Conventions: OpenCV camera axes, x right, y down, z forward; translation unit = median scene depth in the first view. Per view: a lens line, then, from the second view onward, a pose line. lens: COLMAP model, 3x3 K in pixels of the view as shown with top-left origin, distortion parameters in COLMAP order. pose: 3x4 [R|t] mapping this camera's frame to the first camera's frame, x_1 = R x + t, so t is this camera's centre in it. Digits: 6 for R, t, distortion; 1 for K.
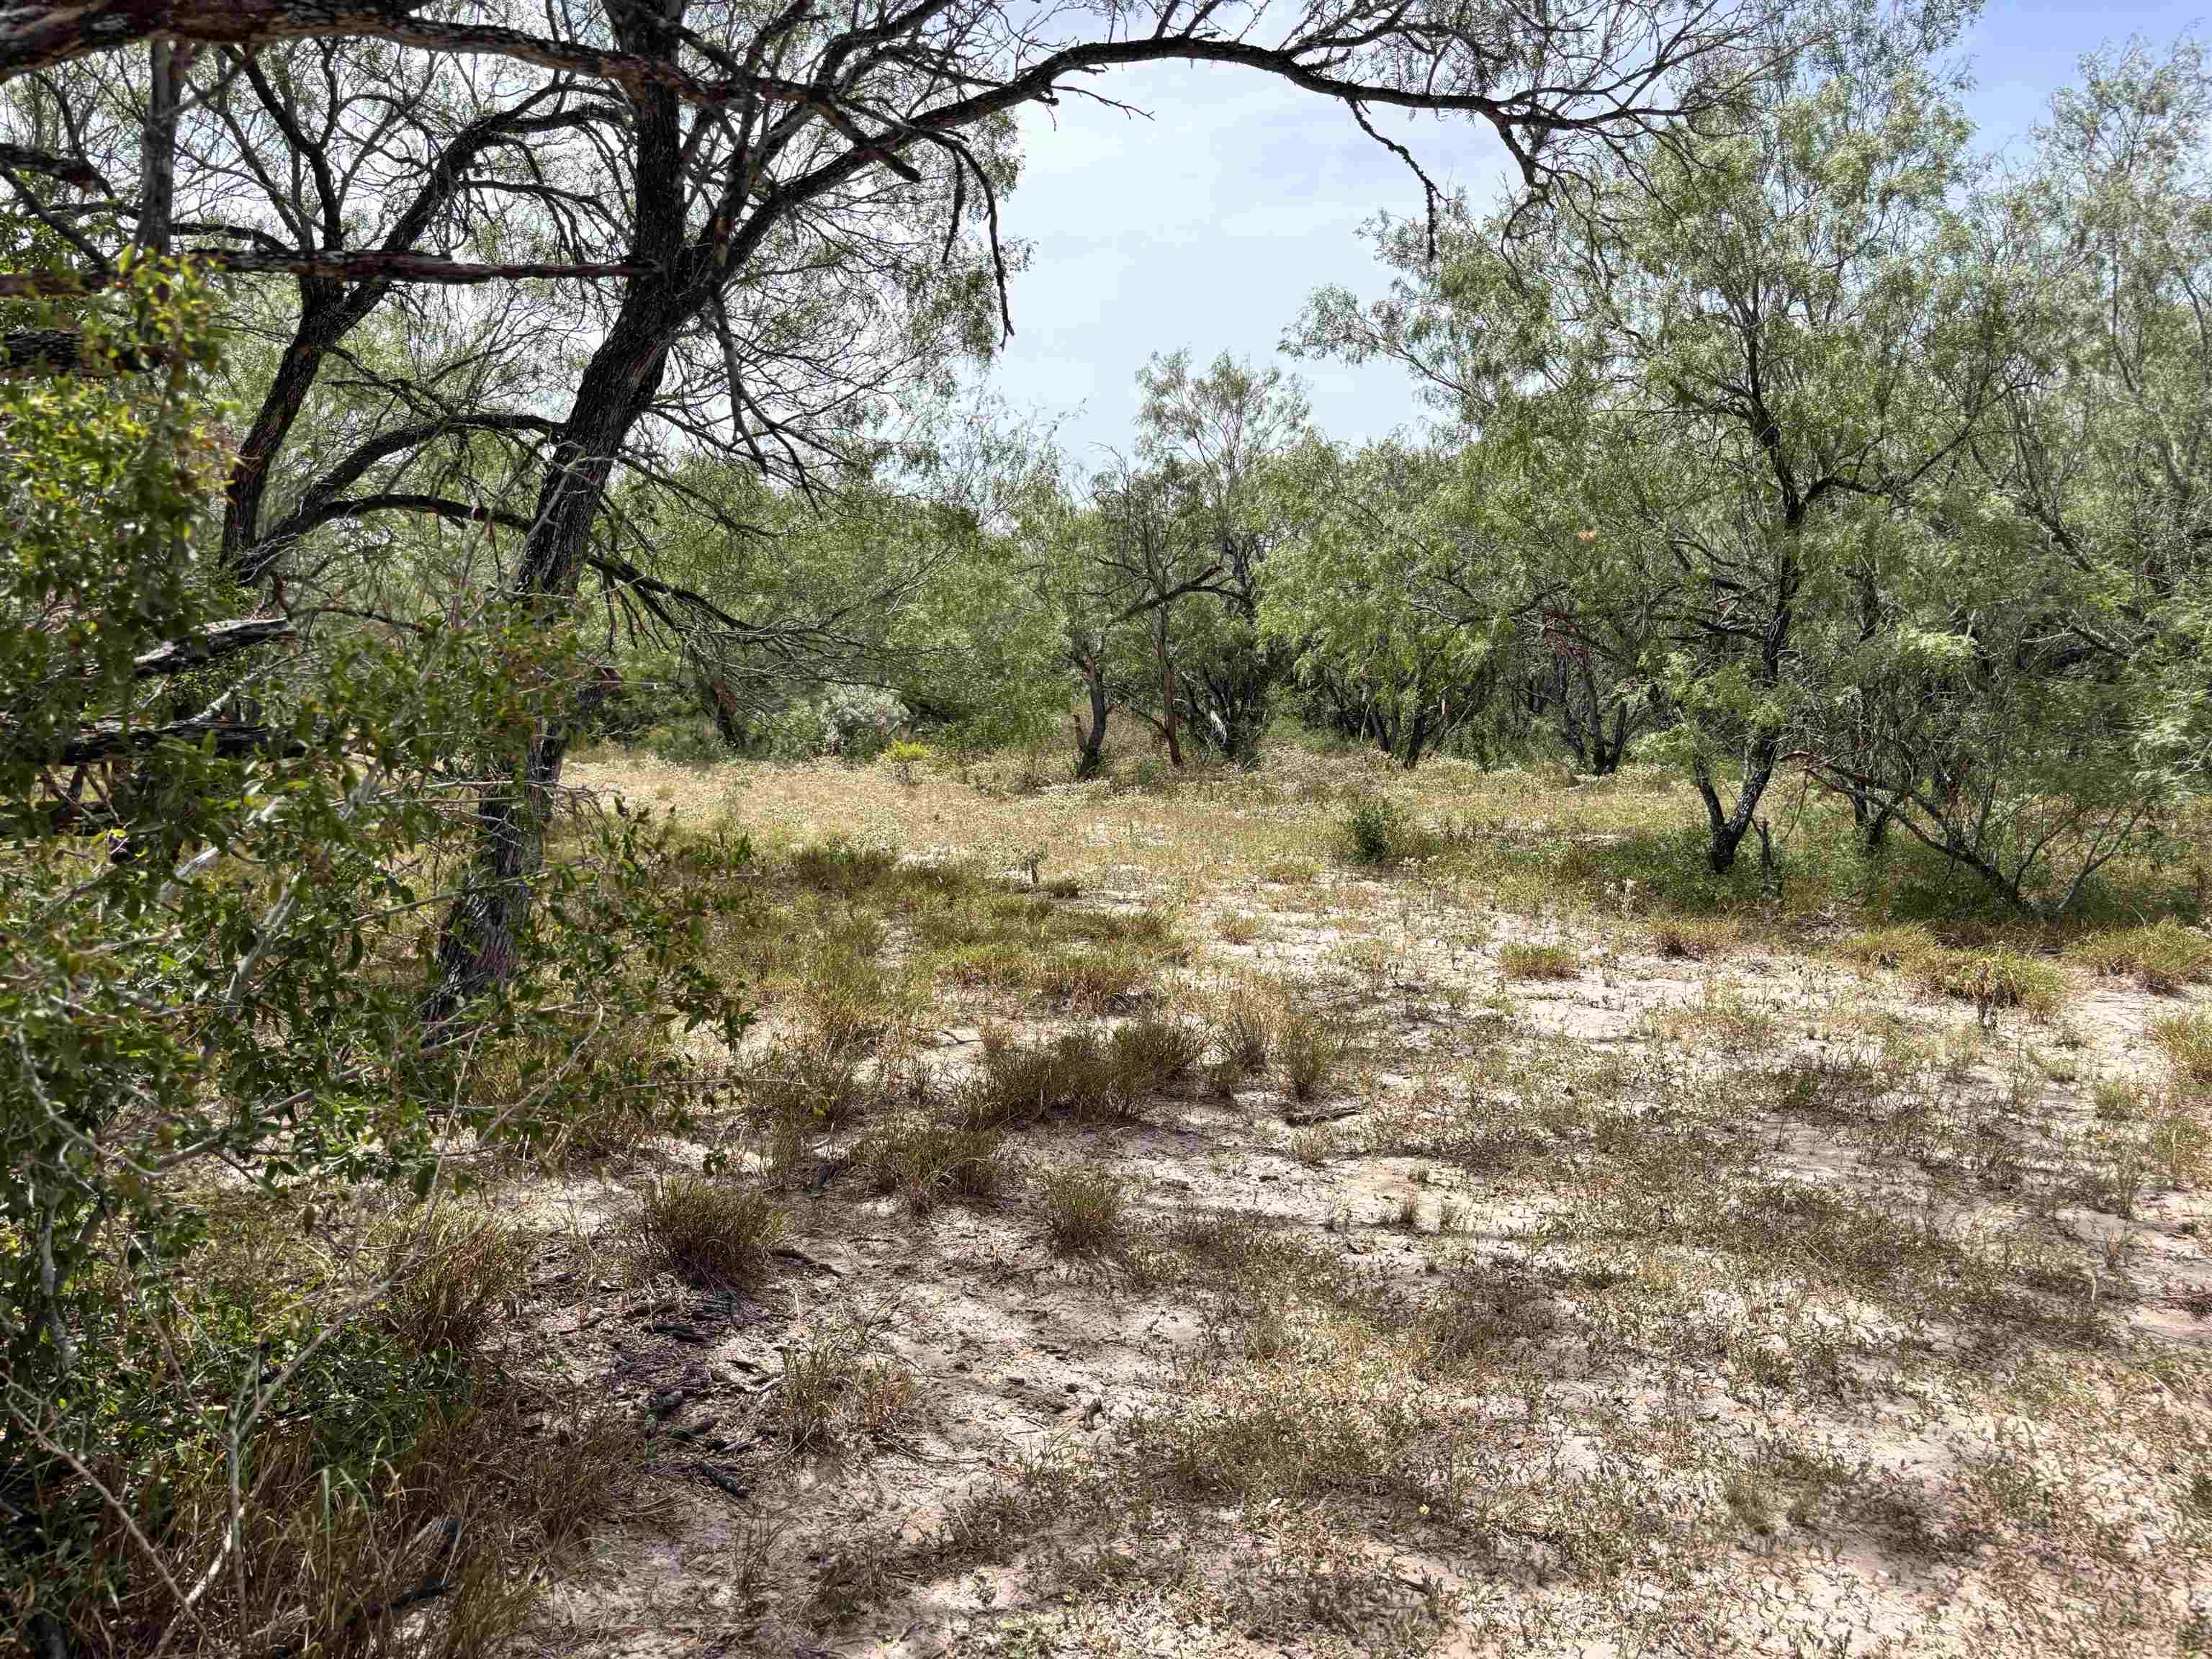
lens RADIAL K [[1632.9, 0, 1102.0], [0, 1632.9, 842.1], [0, 0, 1]] dist [0.031089, -0.054168]
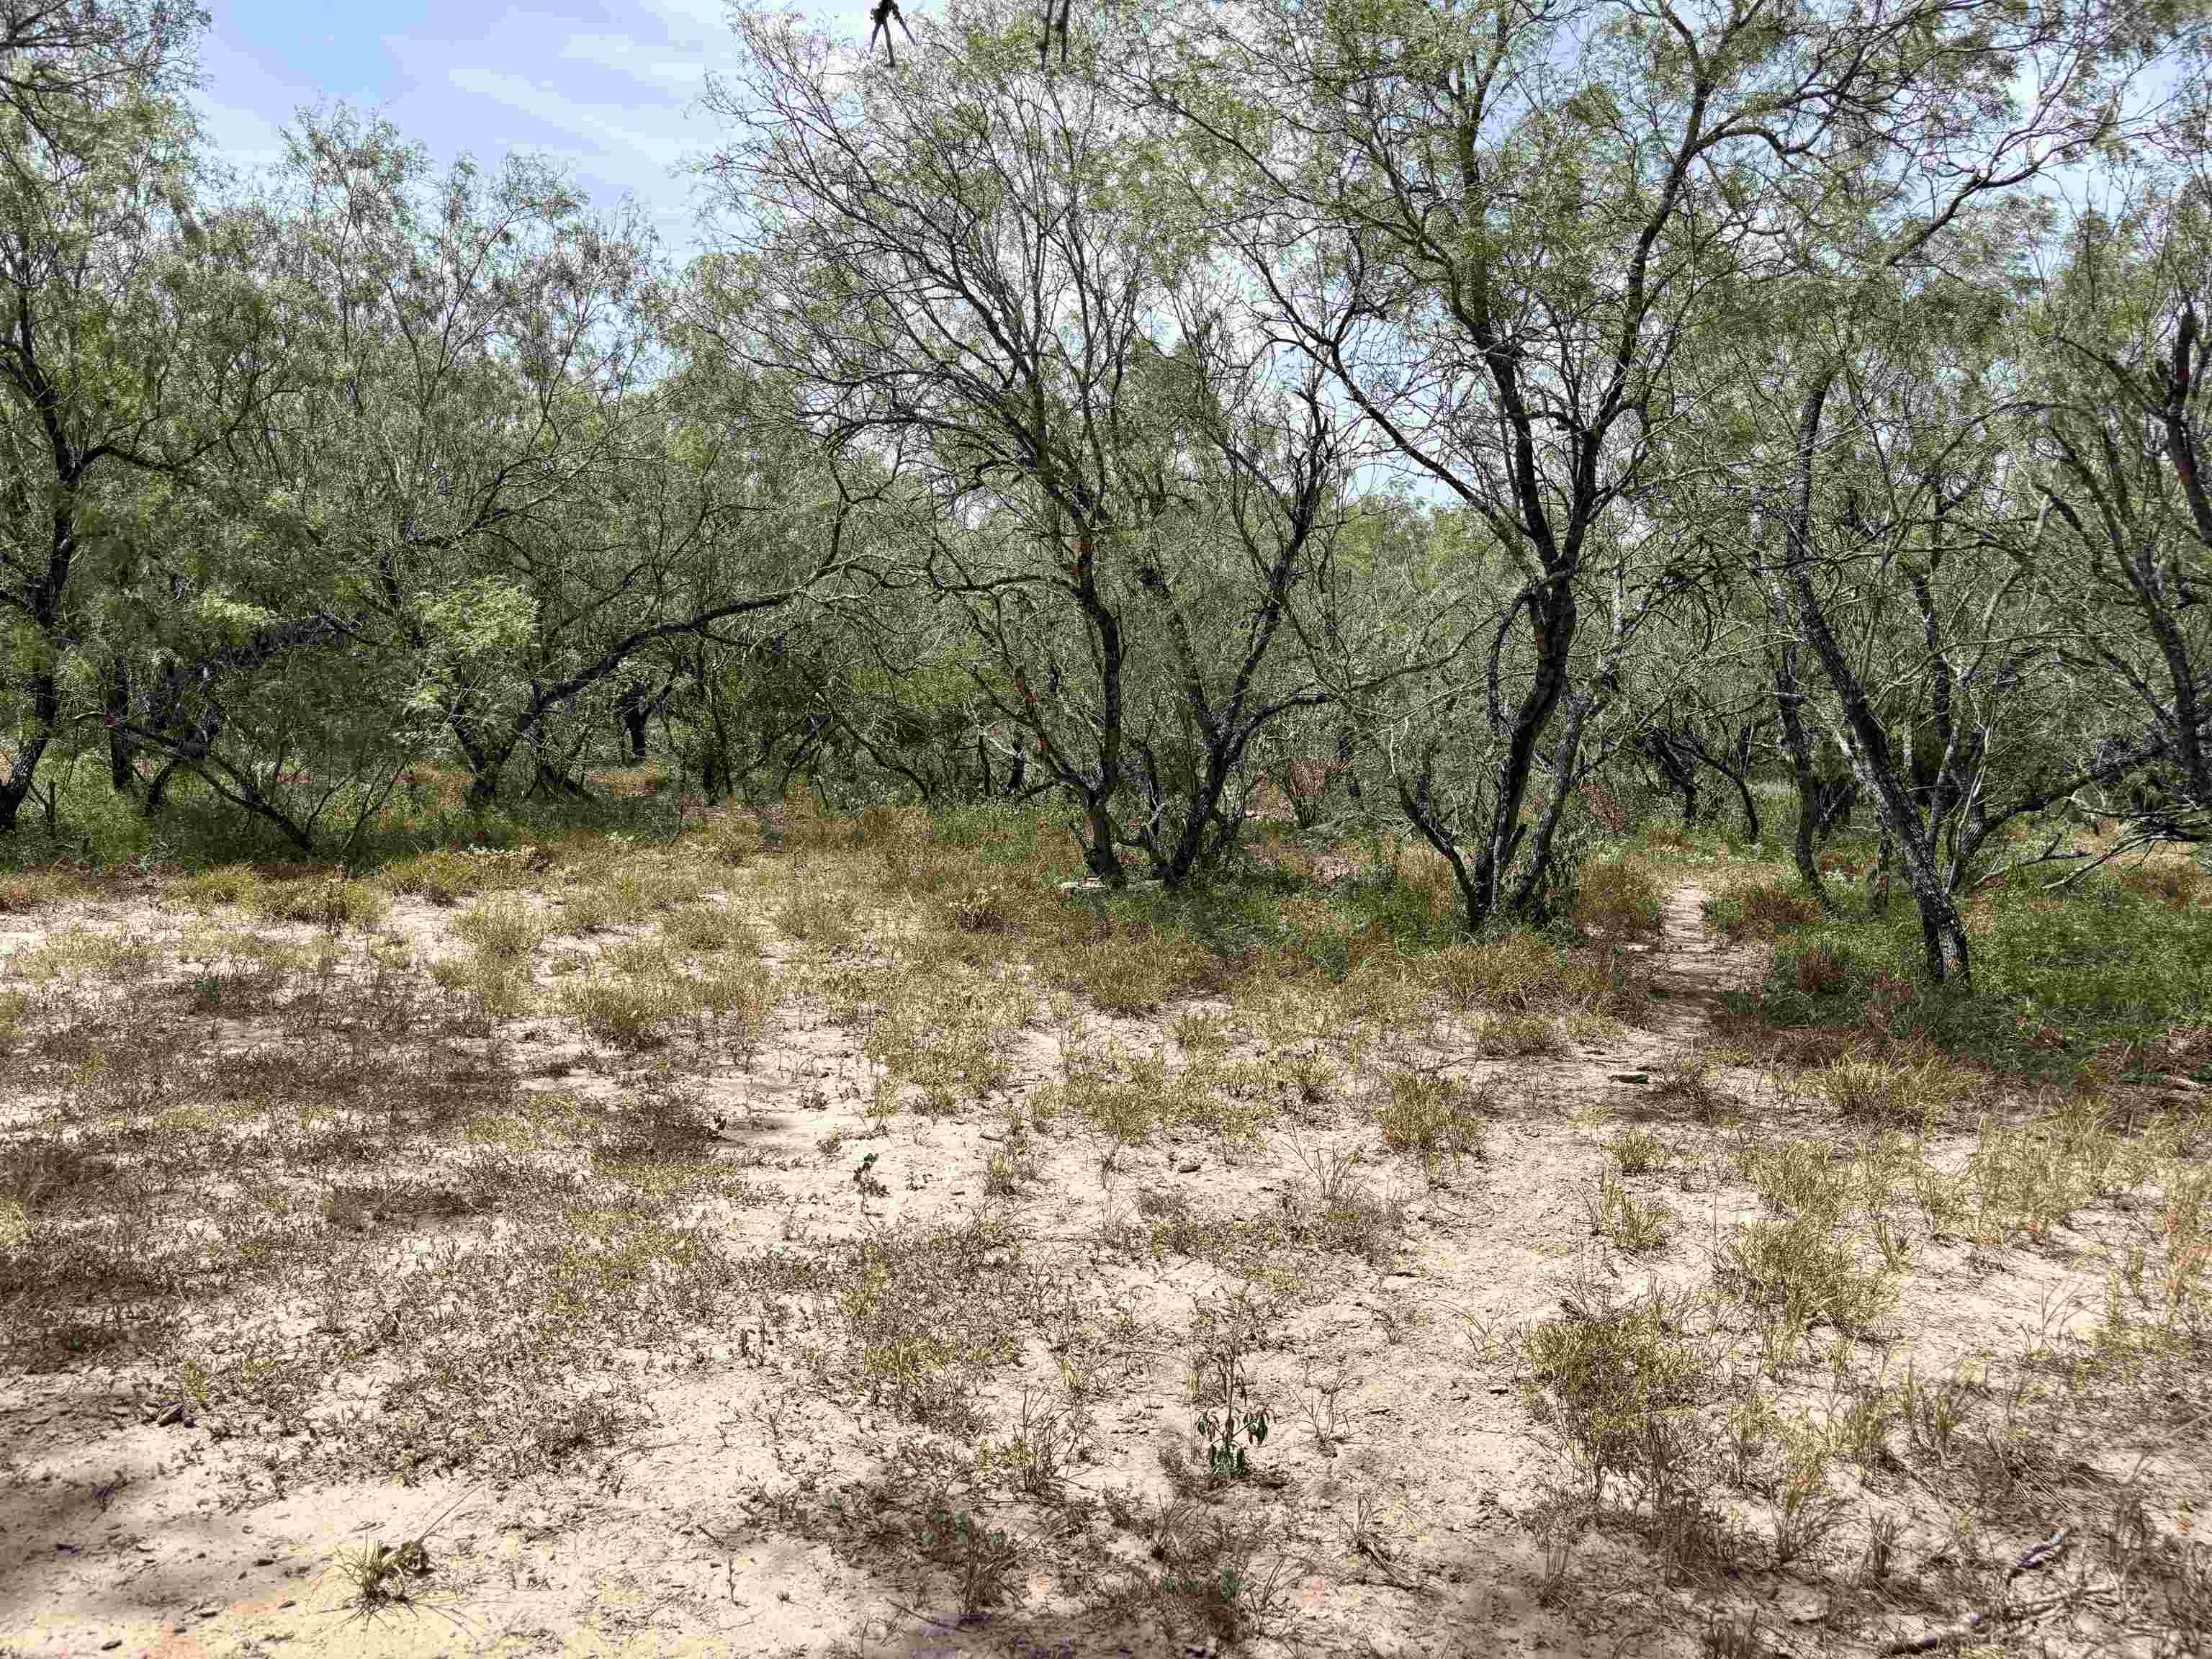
lens RADIAL K [[1632.9, 0, 1102.0], [0, 1632.9, 842.1], [0, 0, 1]] dist [0.031089, -0.054168]
pose [[0.534215, -0.050932, 0.843813, -0.153093], [0.039835, 0.998591, 0.035055, 0.022368], [-0.844409, 0.014887, 0.535492, -0.106923]]
